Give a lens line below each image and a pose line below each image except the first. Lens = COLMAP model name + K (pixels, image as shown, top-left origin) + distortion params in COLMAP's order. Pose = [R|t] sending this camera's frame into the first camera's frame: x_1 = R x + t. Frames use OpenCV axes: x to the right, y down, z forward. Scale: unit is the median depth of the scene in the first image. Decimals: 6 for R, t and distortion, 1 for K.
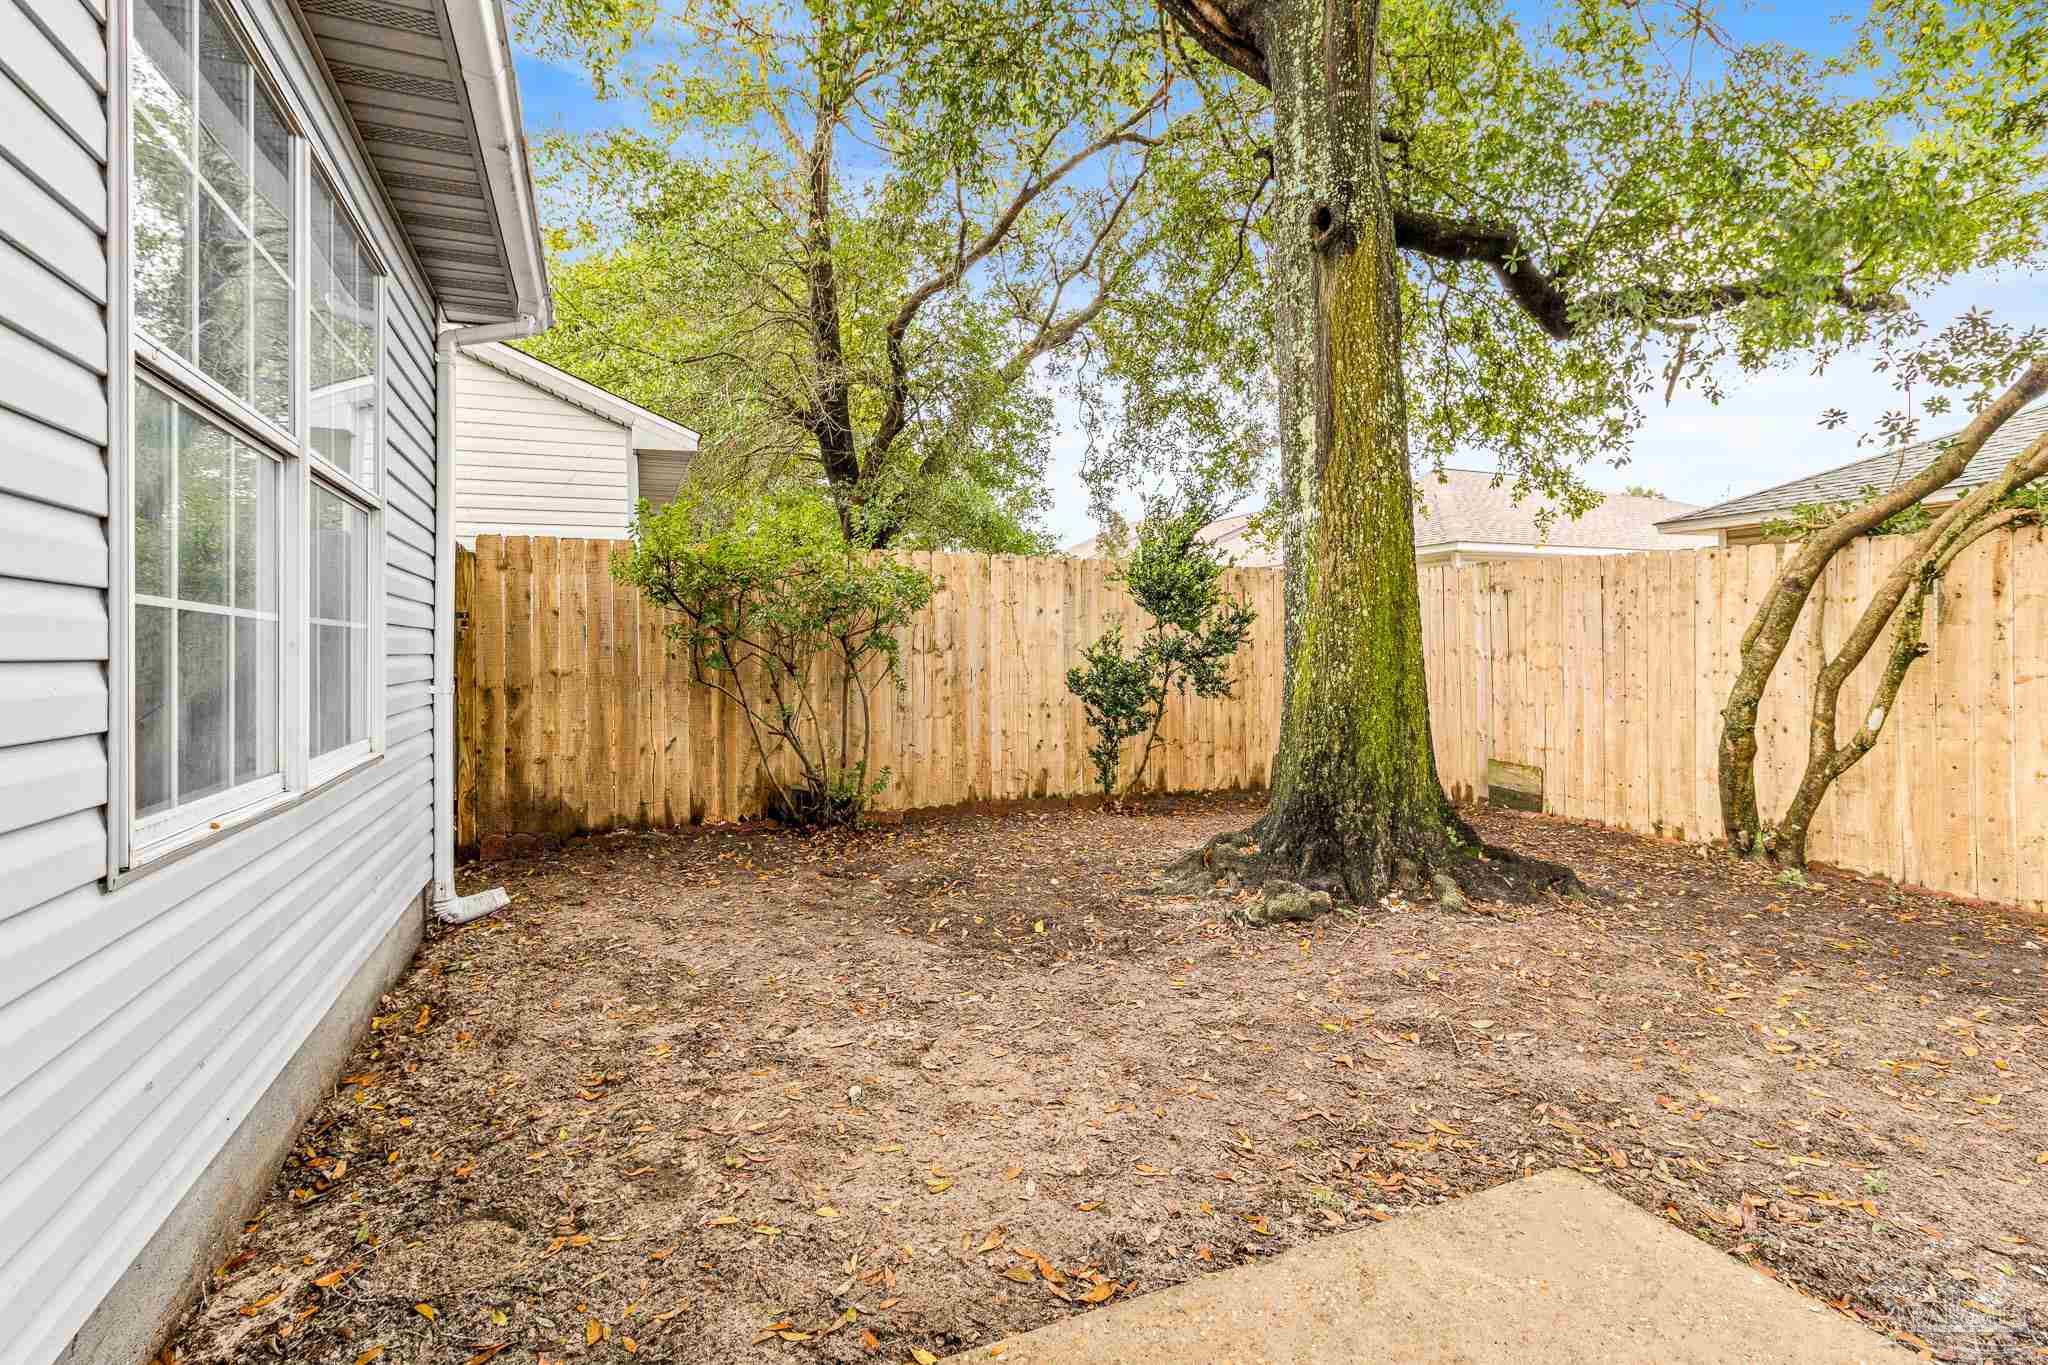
lens RADIAL K [[976.0, 0, 1030.7], [0, 976.0, 648.3], [0, 0, 1]] dist [0.002506, -0.000097]
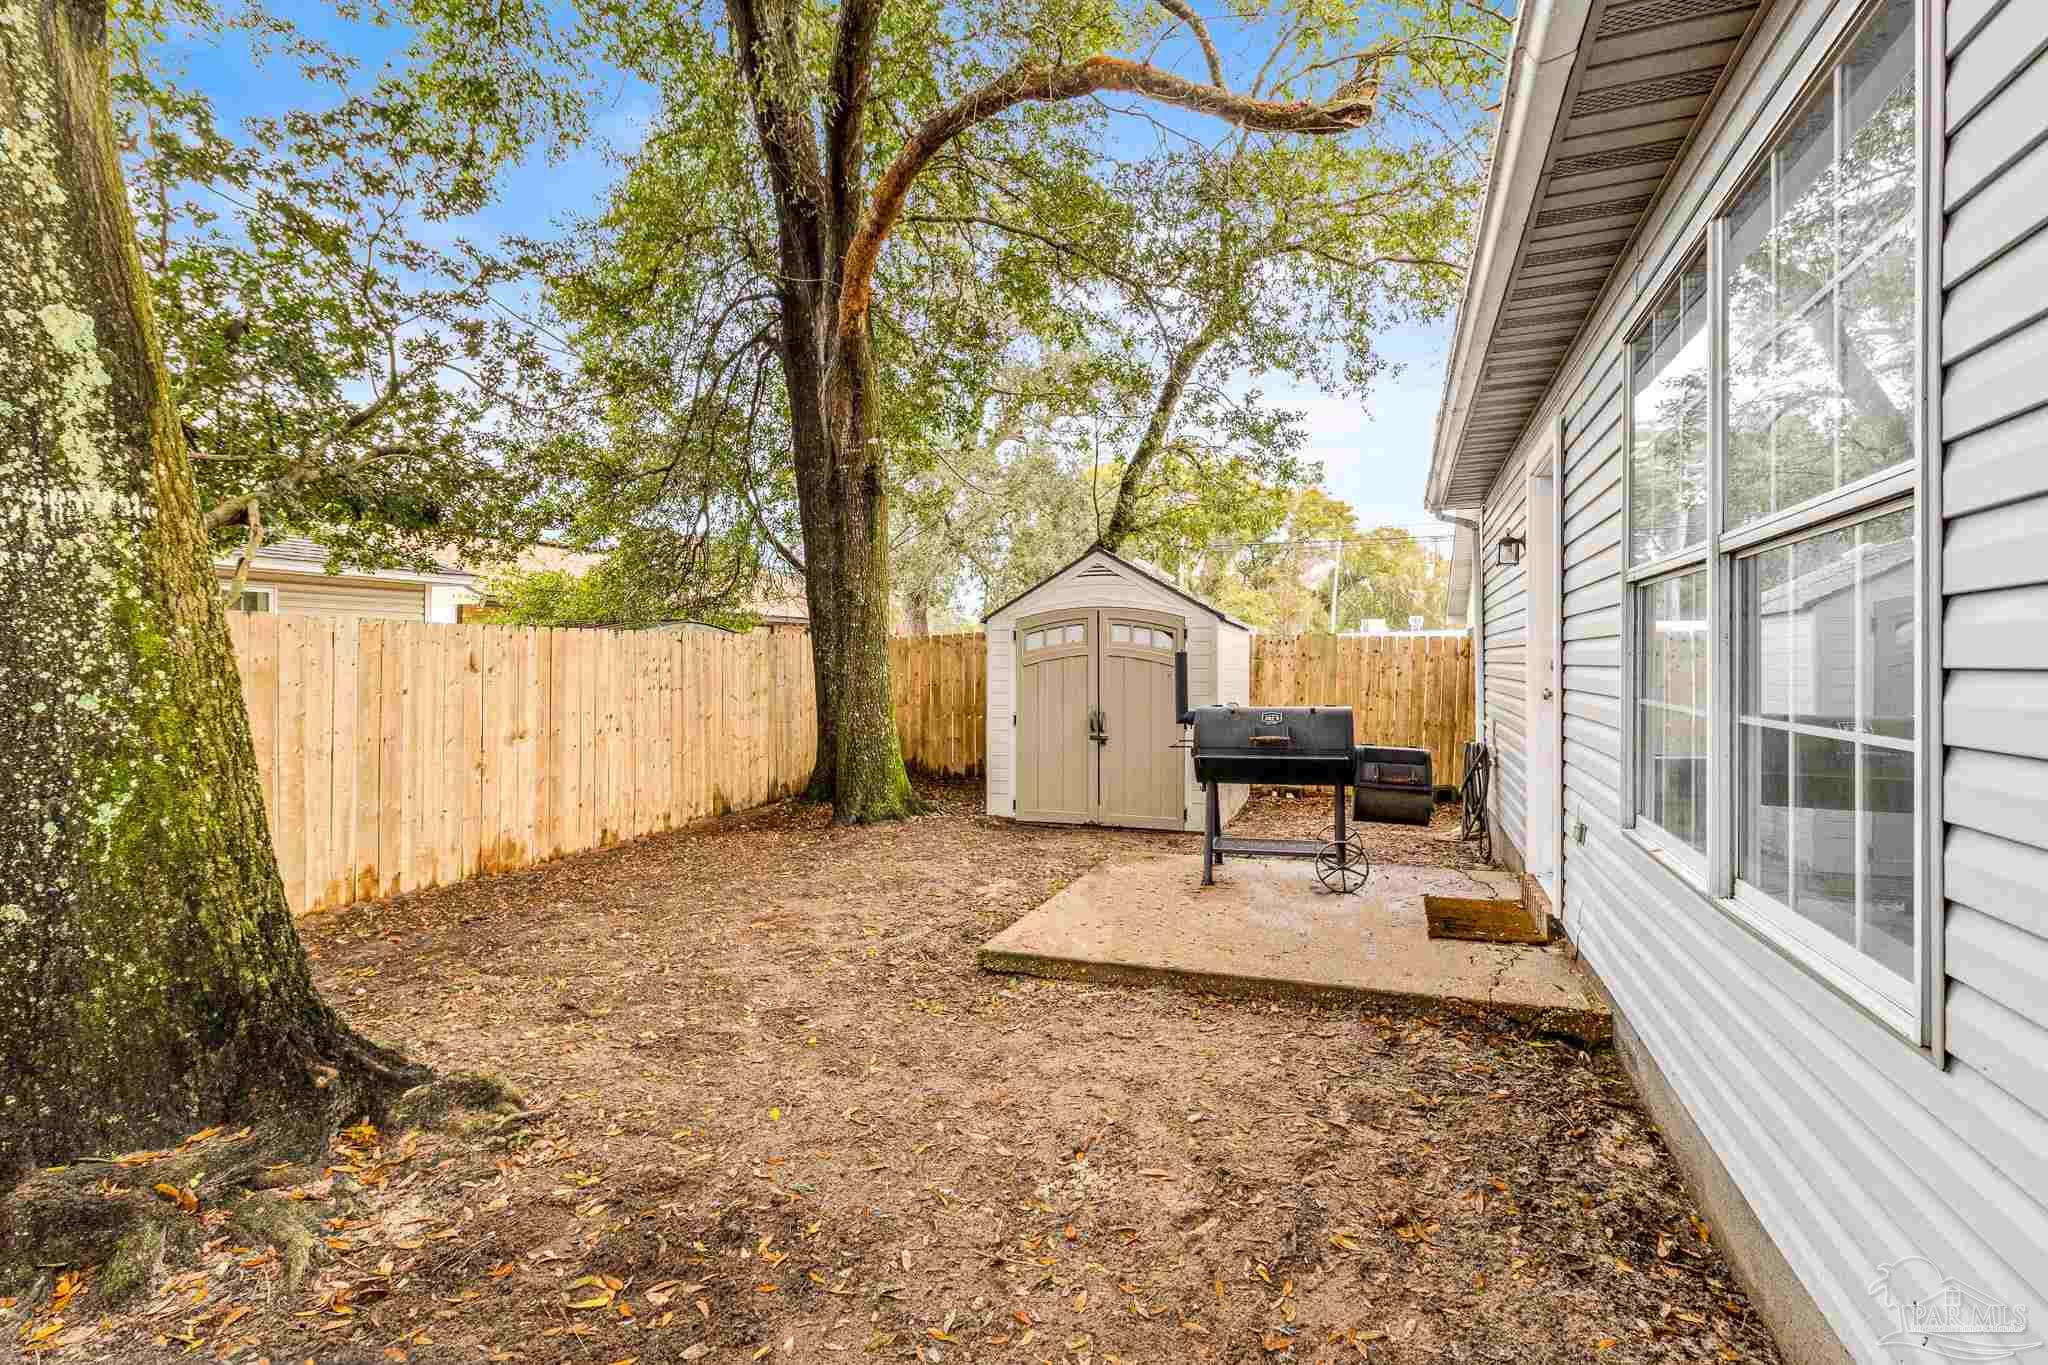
lens RADIAL K [[968.5, 0, 1017.4], [0, 968.5, 668.6], [0, 0, 1]] dist [0.000762, 0.000578]
pose [[-0.715200, 0.008922, 0.698863, -0.367393], [0.010904, 0.999939, -0.001607, -0.034006], [-0.698835, 0.006471, -0.715254, 0.863305]]
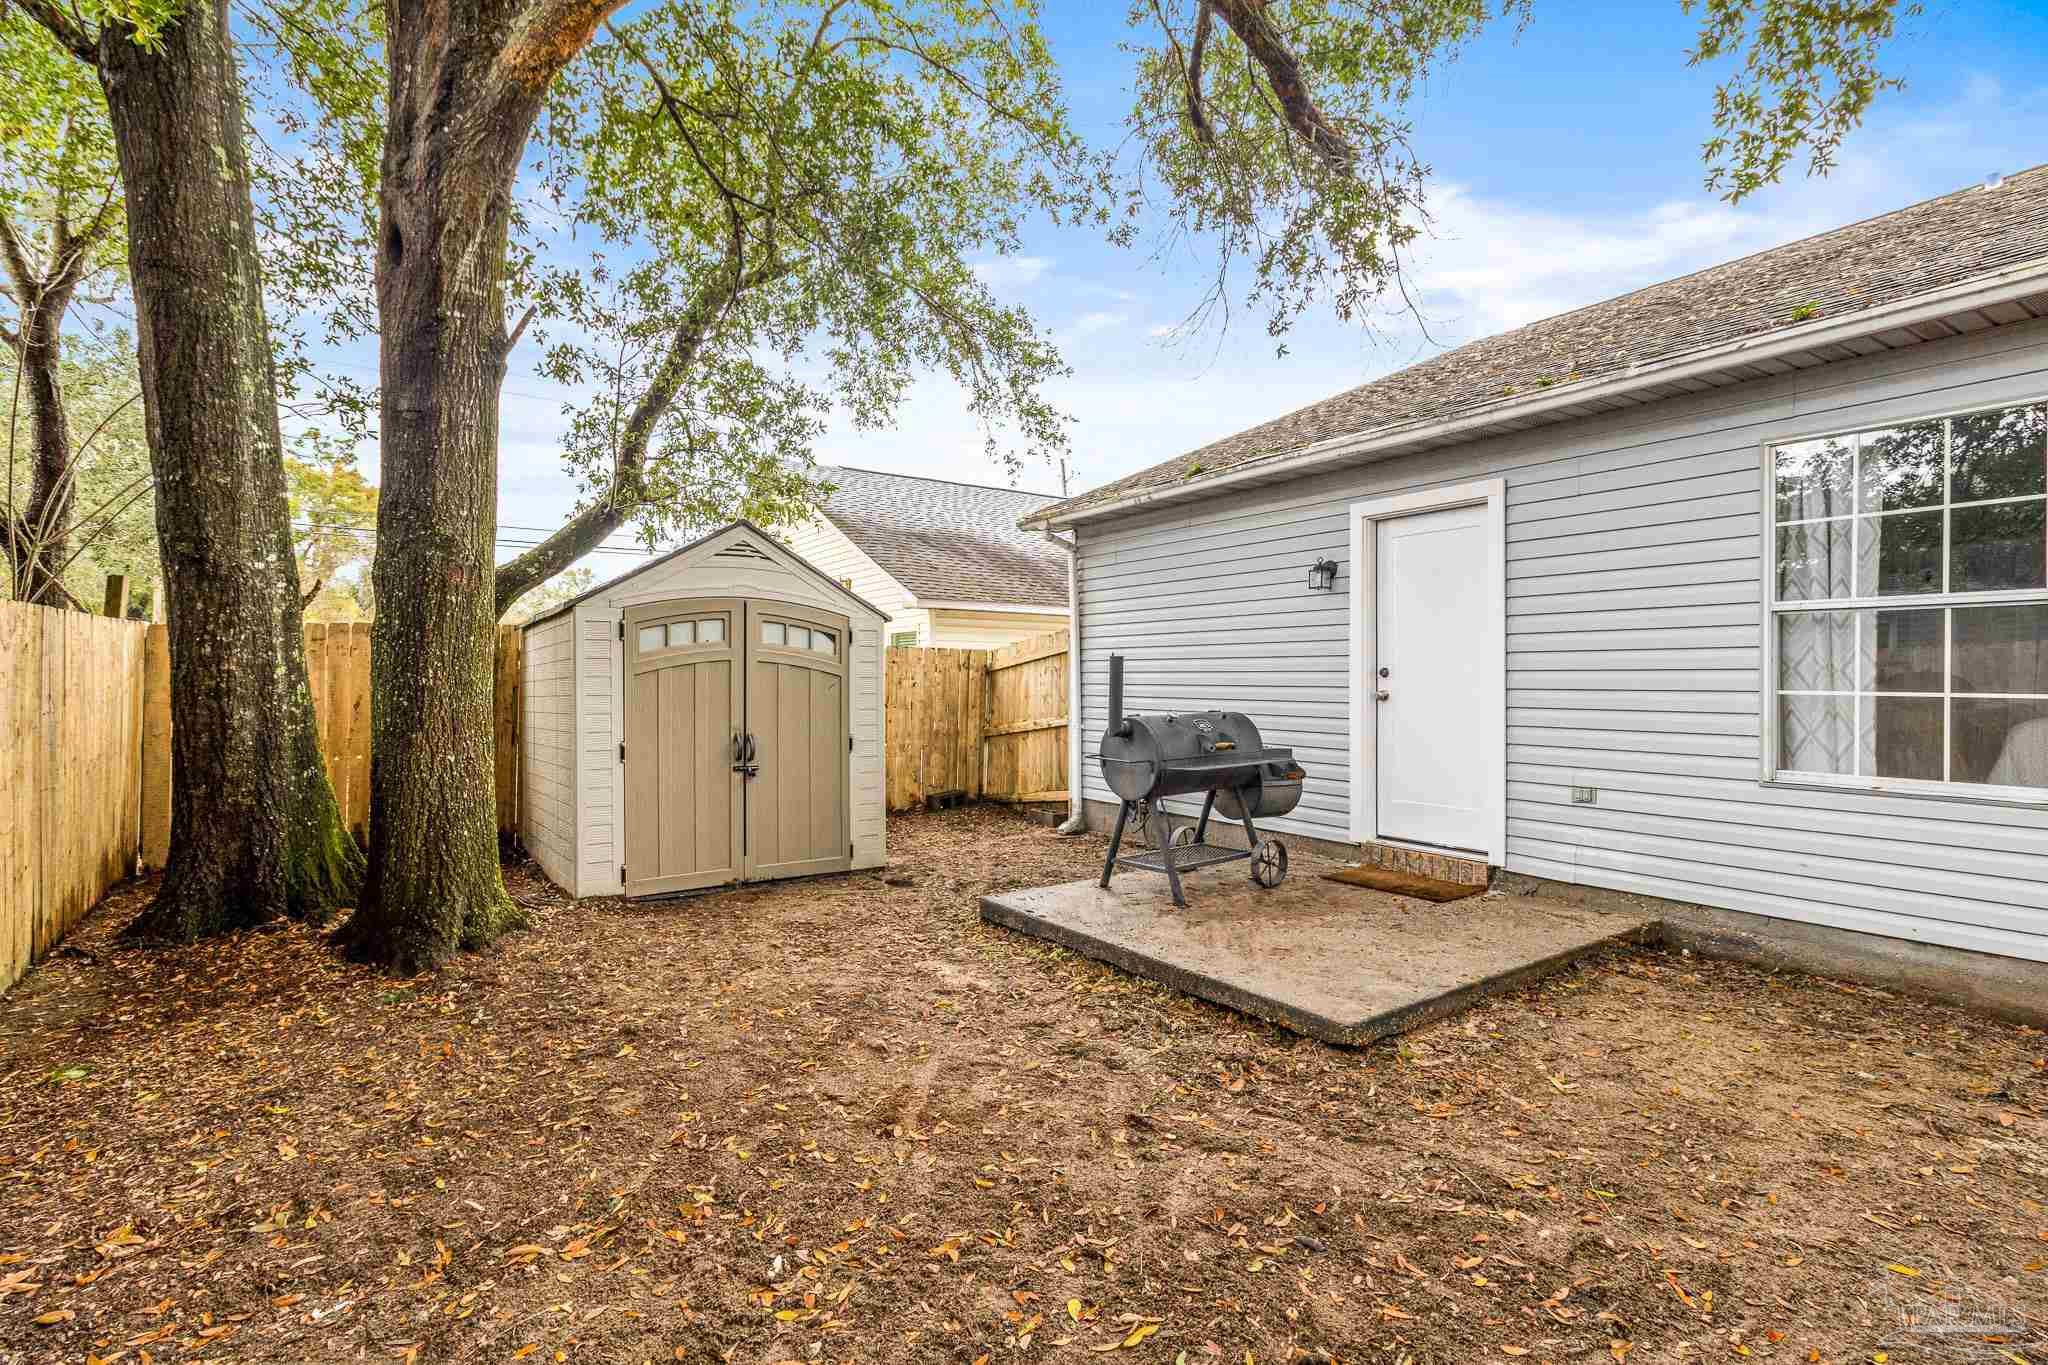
lens RADIAL K [[968.5, 0, 1017.4], [0, 968.5, 668.6], [0, 0, 1]] dist [0.000762, 0.000578]
pose [[-0.980390, 0.009249, -0.196849, 0.502005], [0.011007, 0.999909, -0.007841, -0.033702], [0.196759, -0.009854, -0.980402, 0.891336]]
